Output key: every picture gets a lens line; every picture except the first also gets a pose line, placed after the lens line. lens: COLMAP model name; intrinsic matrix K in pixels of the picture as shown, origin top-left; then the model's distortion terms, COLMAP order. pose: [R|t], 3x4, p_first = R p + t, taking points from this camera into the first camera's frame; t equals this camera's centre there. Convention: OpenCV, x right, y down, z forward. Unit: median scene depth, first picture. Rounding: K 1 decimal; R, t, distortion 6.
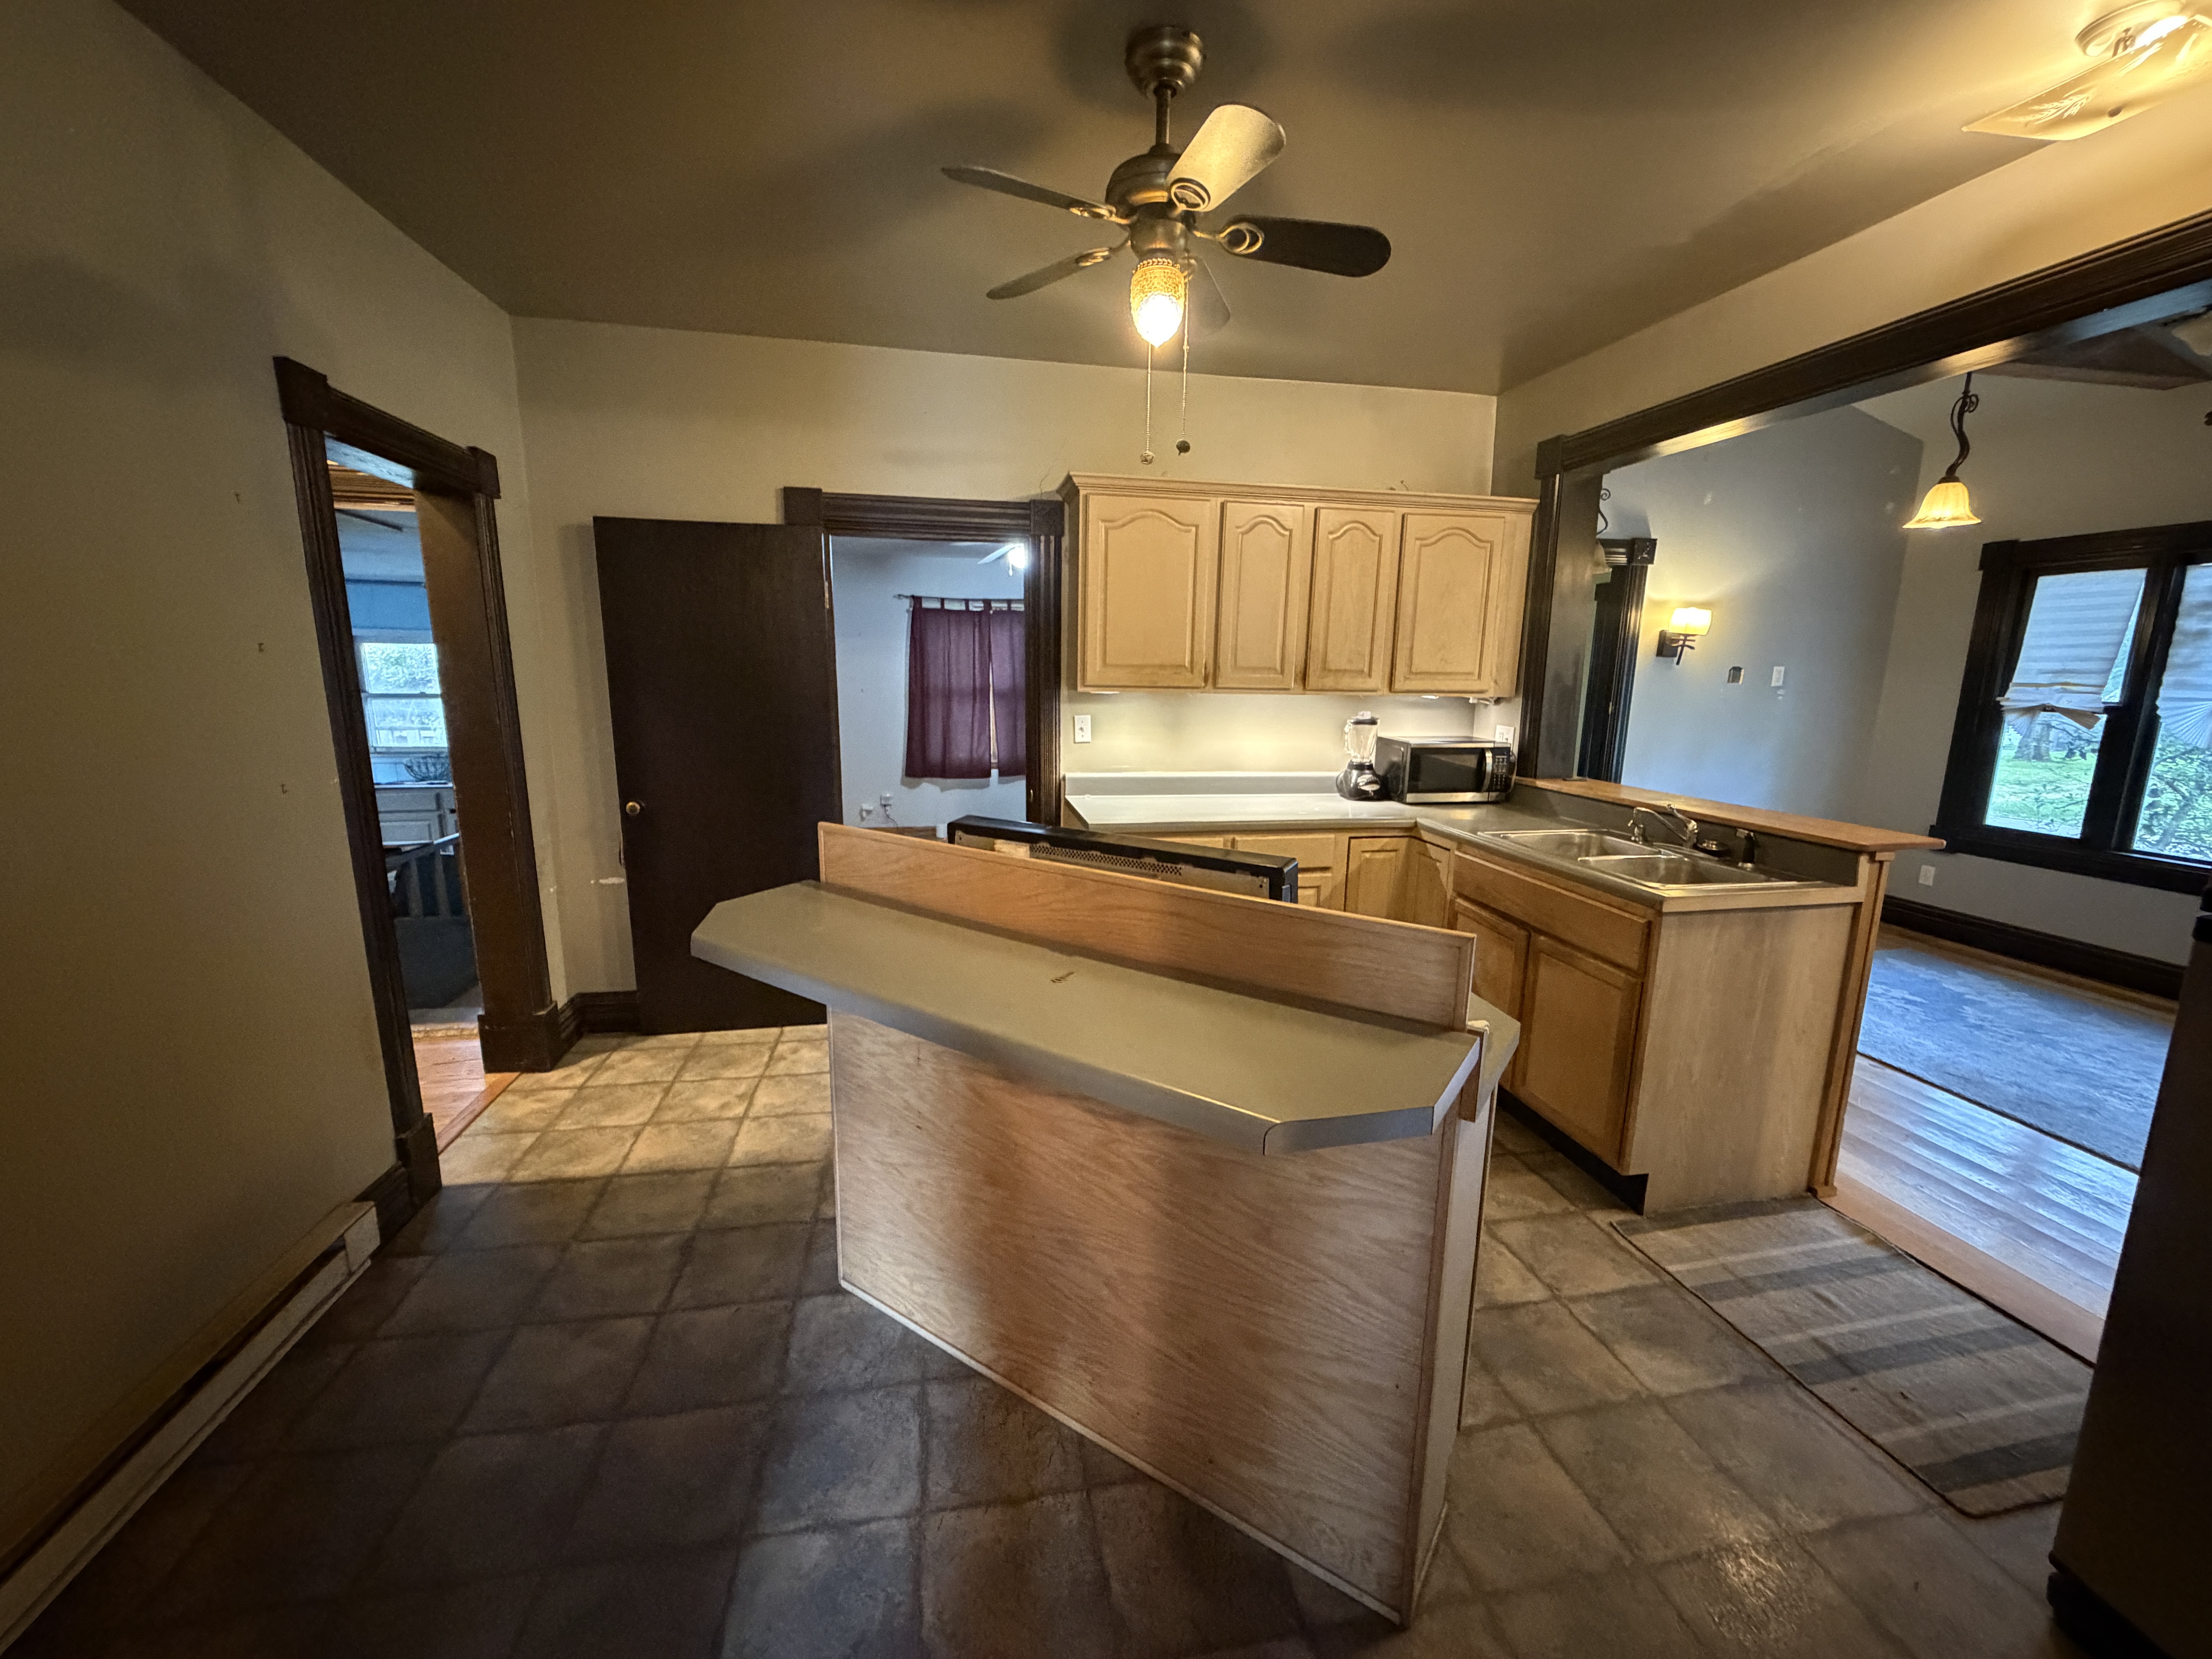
lens RADIAL K [[881.6, 0, 1106.0], [0, 881.6, 829.9], [0, 0, 1]] dist [0.000275, 0.000293]
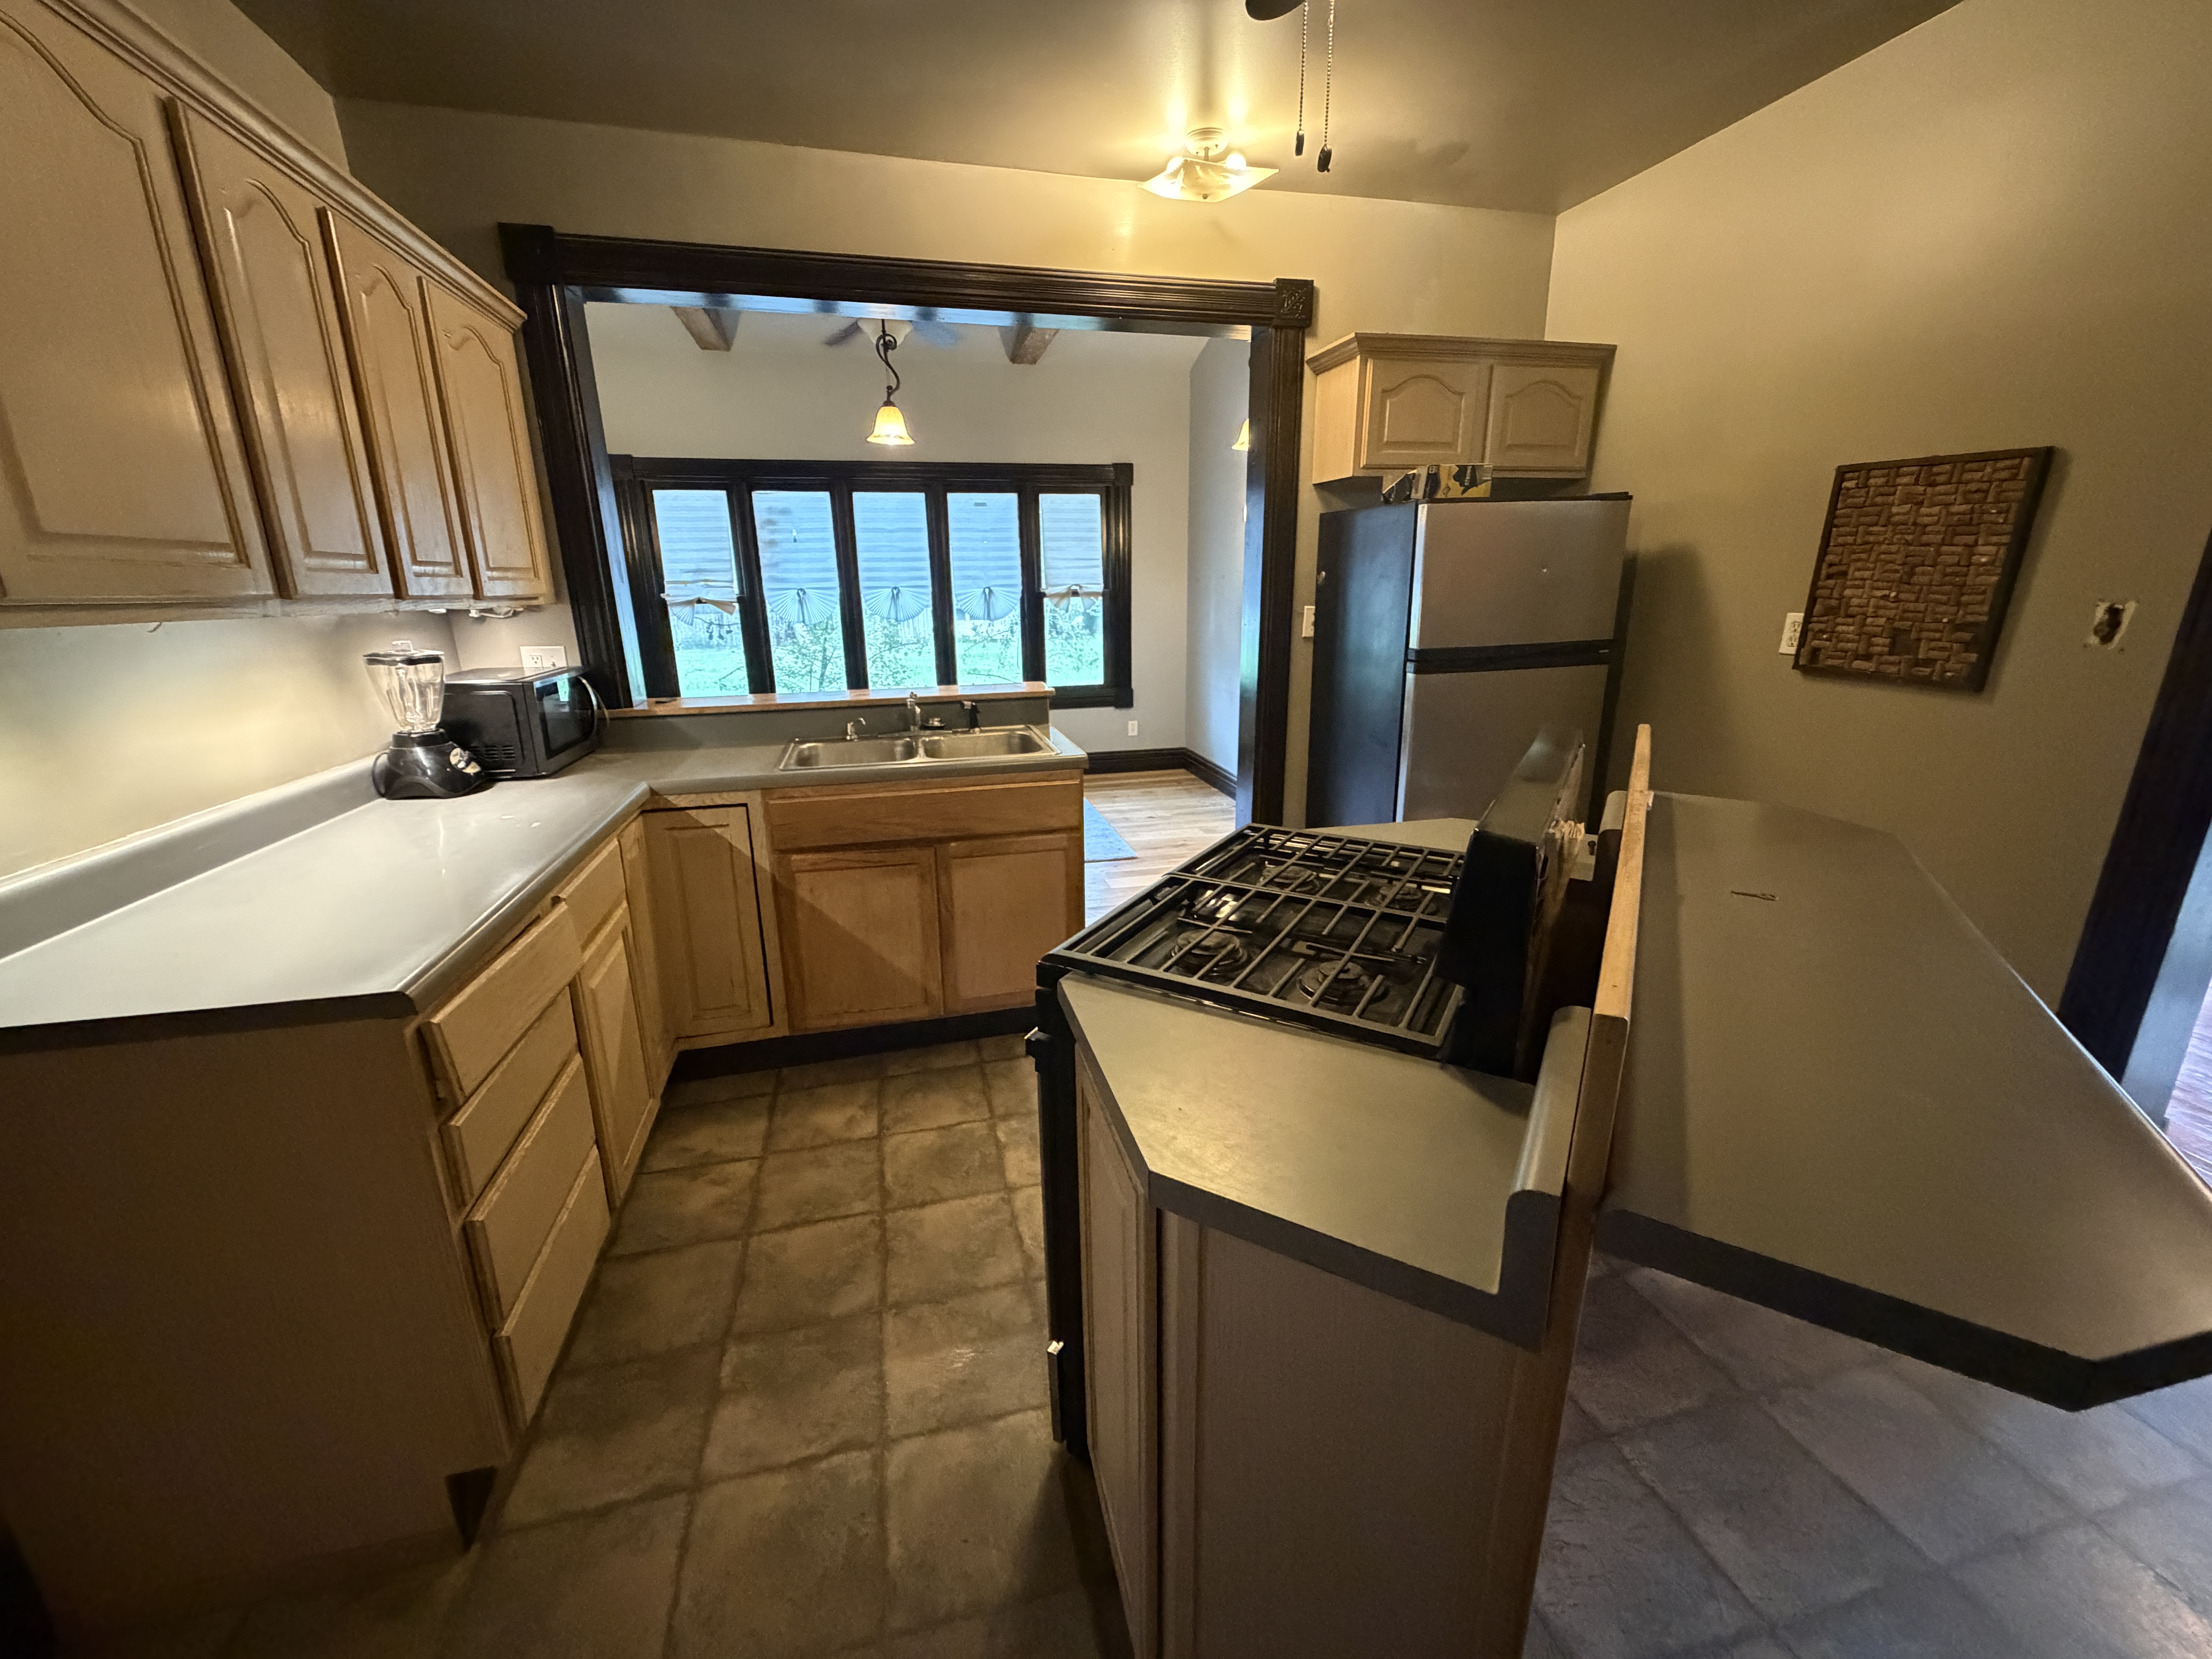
lens RADIAL K [[881.6, 0, 1102.3], [0, 881.6, 828.5], [0, 0, 1]] dist [0.000275, 0.000293]
pose [[-0.069932, -0.280277, 0.957368, -0.308038], [0.193559, 0.937666, 0.288648, -0.099497], [-0.978593, 0.205492, -0.011322, 0.606949]]
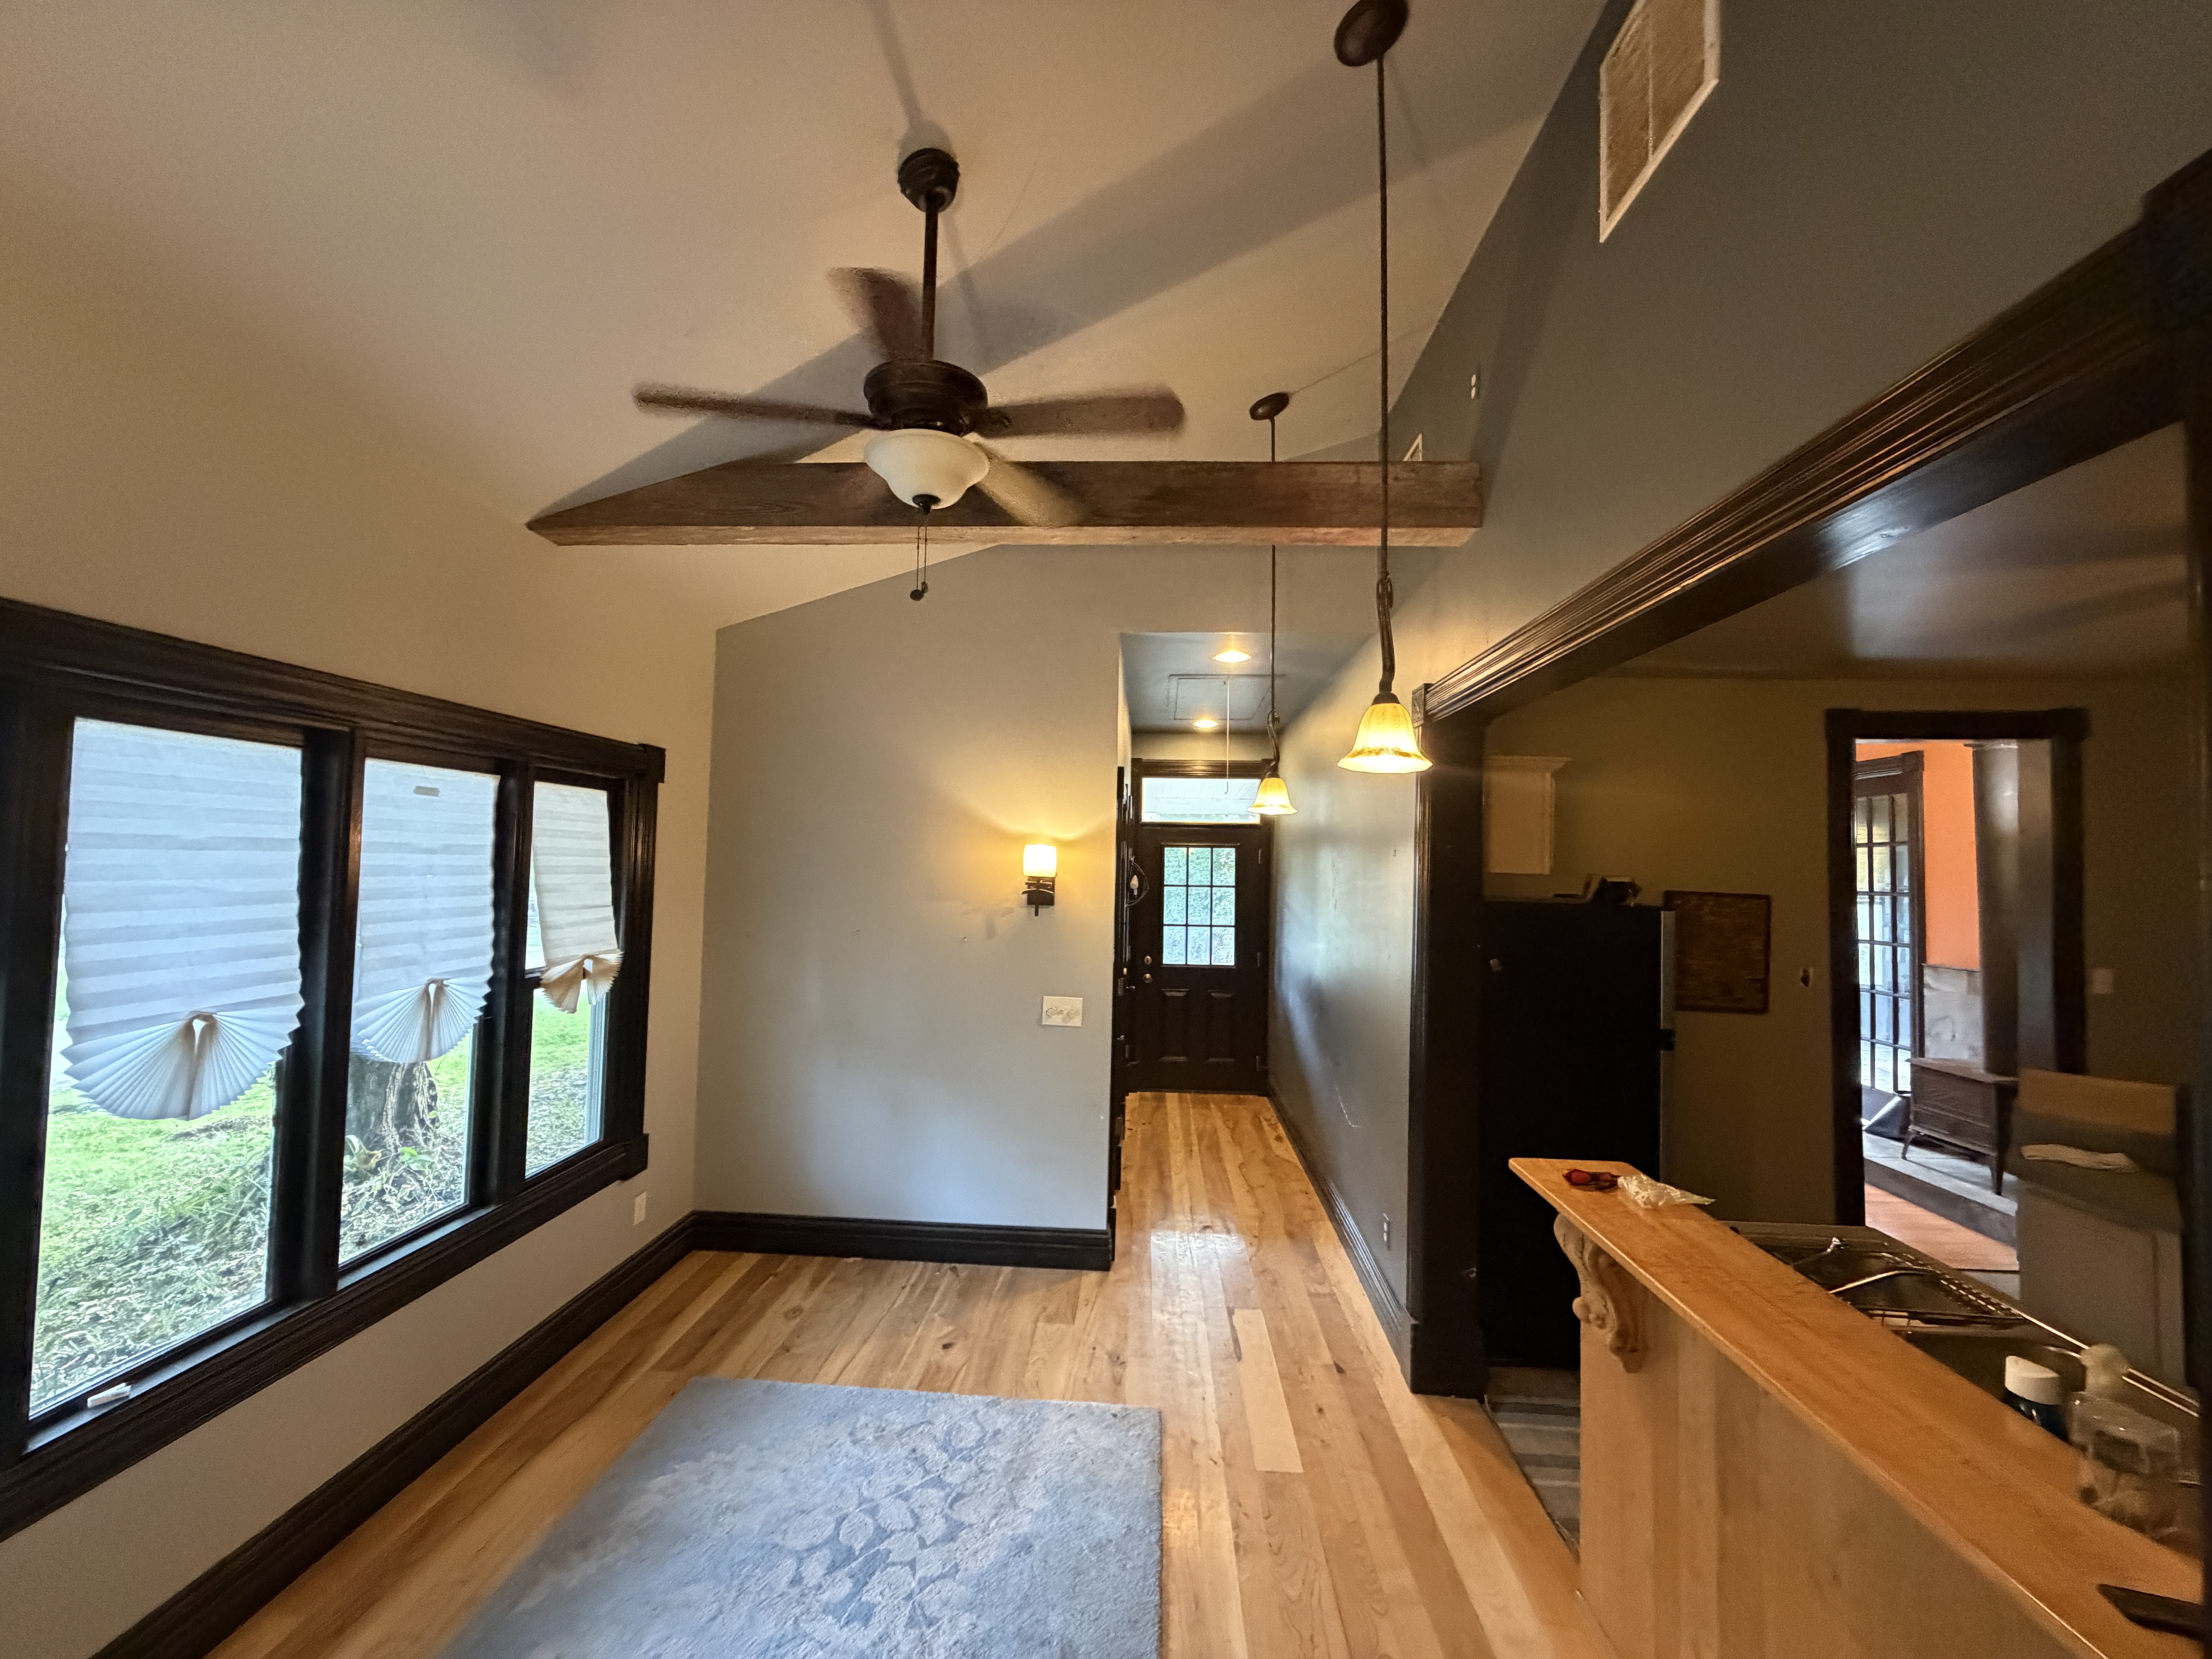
lens RADIAL K [[881.6, 0, 1109.1], [0, 881.6, 835.8], [0, 0, 1]] dist [0.000275, 0.000293]
pose [[-0.972360, -0.021842, 0.232462, 0.728966], [0.012652, 0.989223, 0.145870, -0.288623], [-0.233142, 0.144779, -0.961605, 1.212988]]
